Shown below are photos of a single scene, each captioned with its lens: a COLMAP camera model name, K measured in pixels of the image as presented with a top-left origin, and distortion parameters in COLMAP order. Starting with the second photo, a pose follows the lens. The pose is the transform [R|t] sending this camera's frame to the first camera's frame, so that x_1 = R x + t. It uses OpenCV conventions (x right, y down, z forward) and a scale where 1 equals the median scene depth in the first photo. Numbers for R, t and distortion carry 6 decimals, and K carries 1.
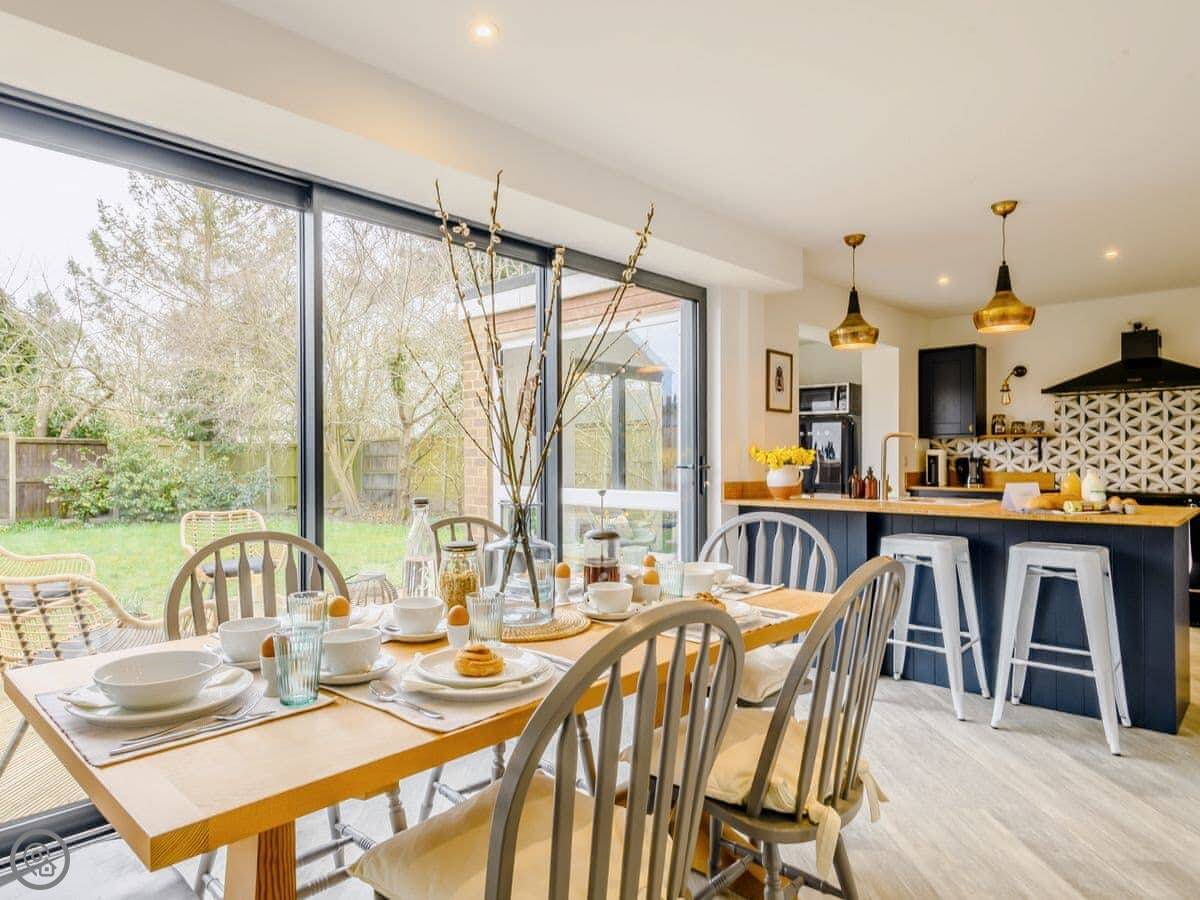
lens RADIAL K [[711.0, 0, 599.6], [0, 711.0, 455.1], [0, 0, 1]] dist [0.024252, -0.000042]
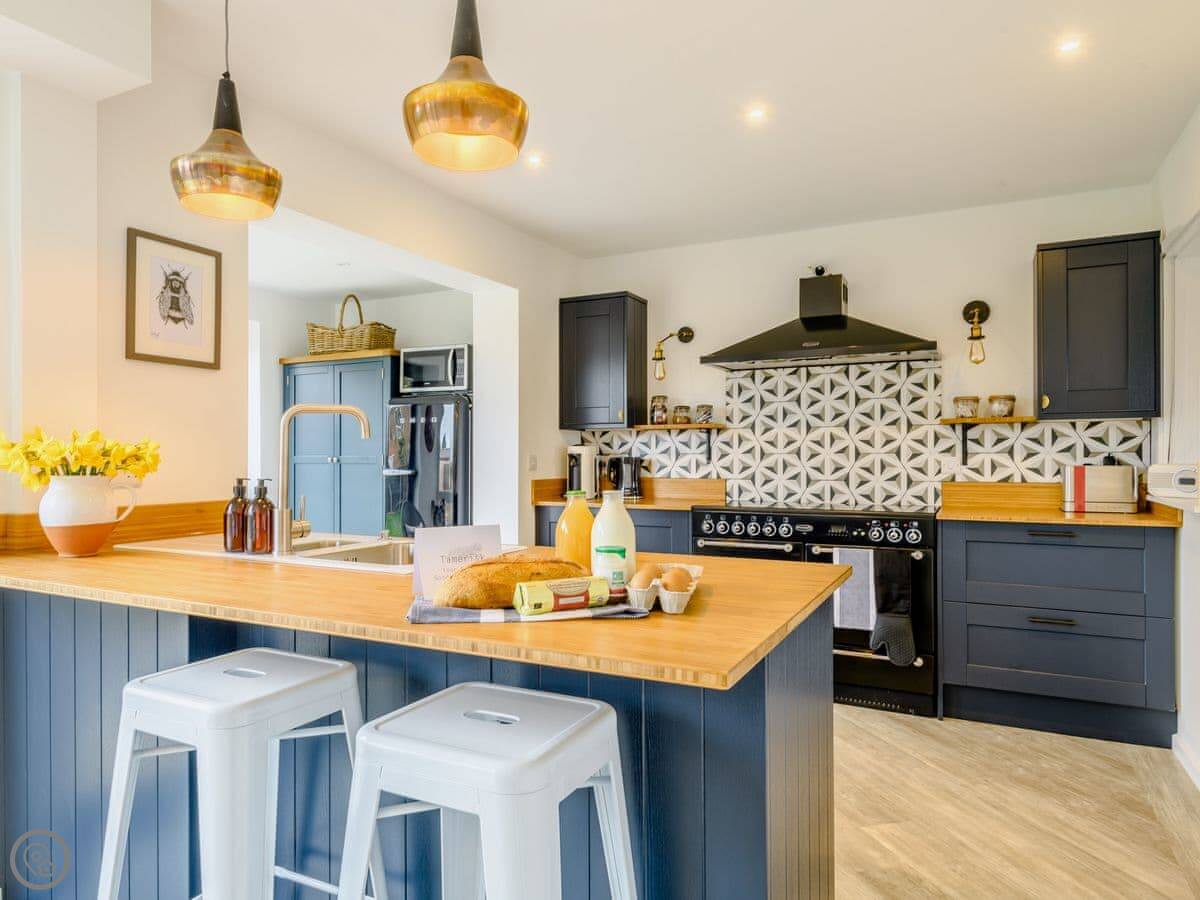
lens RADIAL K [[767.5, 0, 607.6], [0, 767.5, 451.8], [0, 0, 1]] dist [0.050542, 0.001291]
pose [[0.952644, 0.003994, 0.304062, 0.292237], [-0.003481, 0.999991, -0.002230, -0.000377], [-0.304068, 0.001066, 0.952650, 0.315090]]
